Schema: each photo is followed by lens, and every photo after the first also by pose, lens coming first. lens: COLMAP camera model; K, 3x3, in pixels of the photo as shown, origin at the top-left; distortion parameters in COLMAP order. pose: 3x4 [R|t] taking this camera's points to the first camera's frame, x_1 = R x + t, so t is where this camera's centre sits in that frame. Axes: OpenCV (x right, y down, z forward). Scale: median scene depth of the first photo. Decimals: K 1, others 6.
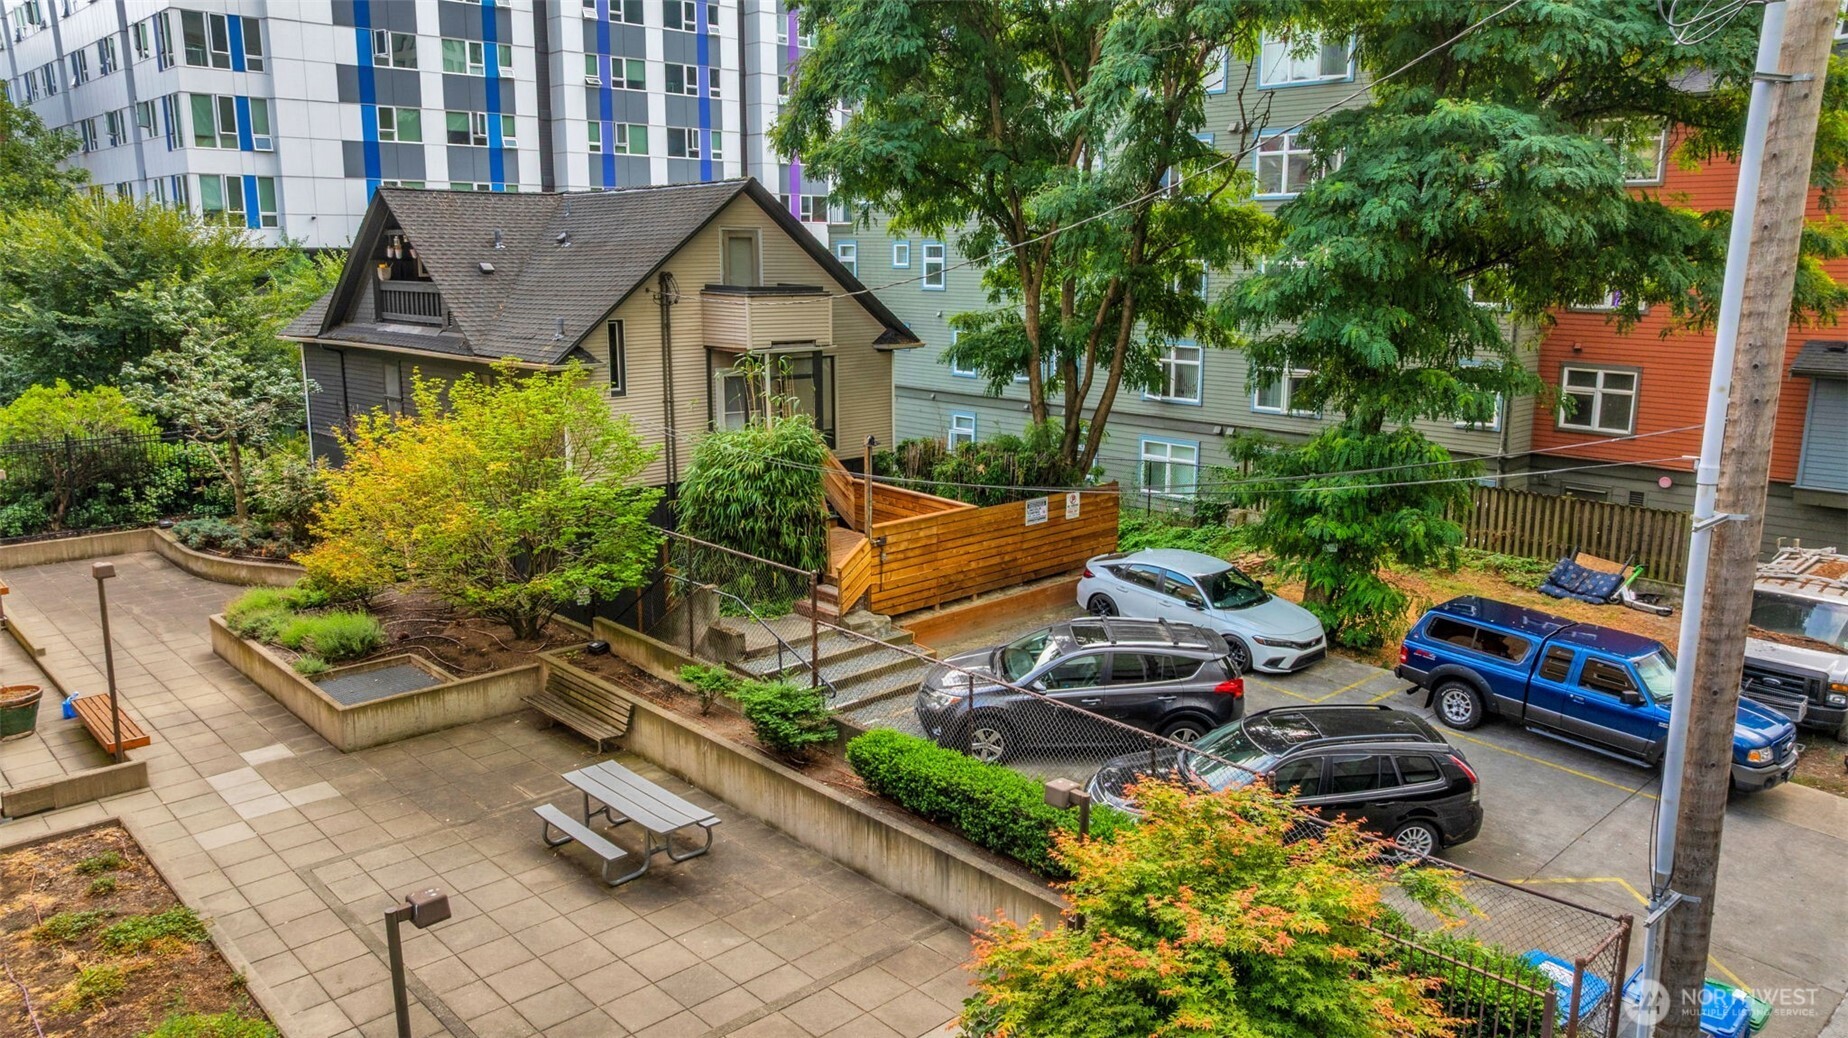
lens RADIAL K [[1291.0, 0, 930.3], [0, 1291.0, 521.6], [0, 0, 1]] dist [-0.031951, 0.048397]
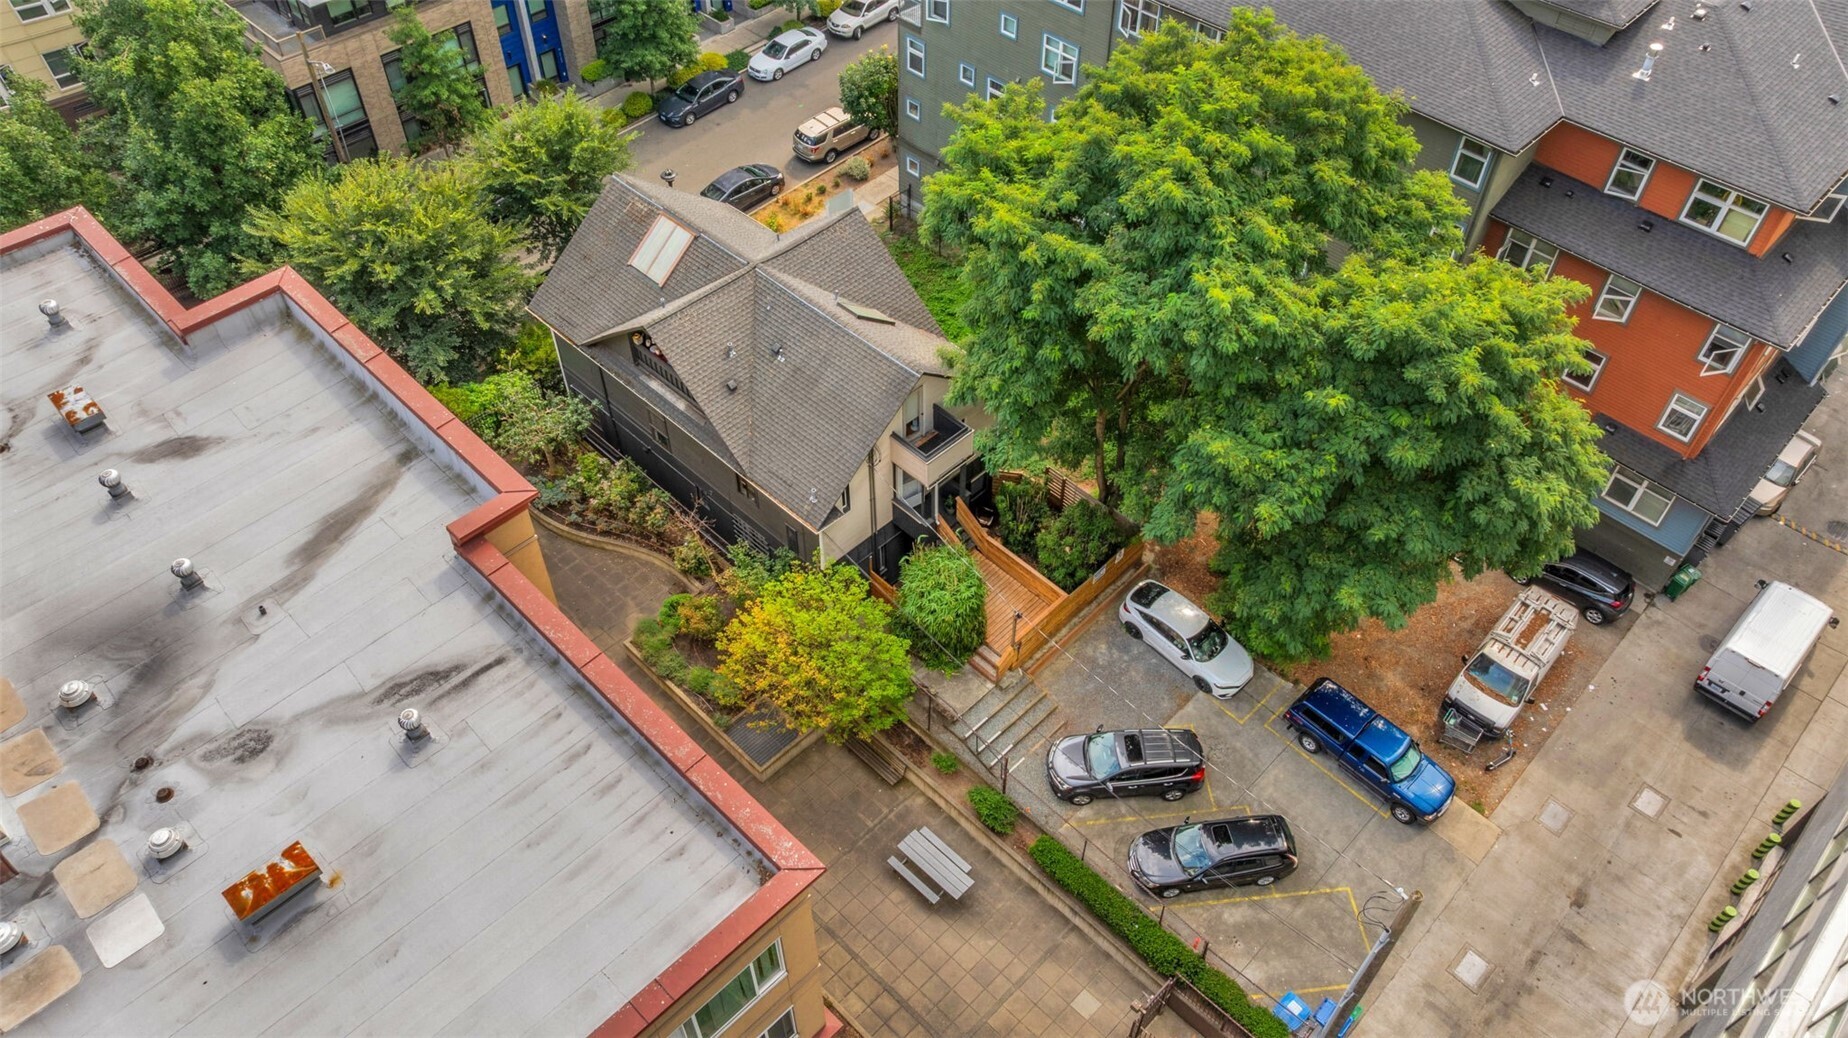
lens RADIAL K [[1291.0, 0, 930.3], [0, 1291.0, 521.6], [0, 0, 1]] dist [-0.031951, 0.048397]
pose [[0.999181, -0.026644, 0.030449, -0.229880], [0.003810, 0.811181, 0.584782, -1.282801], [-0.040281, -0.584188, 0.810618, -0.400308]]
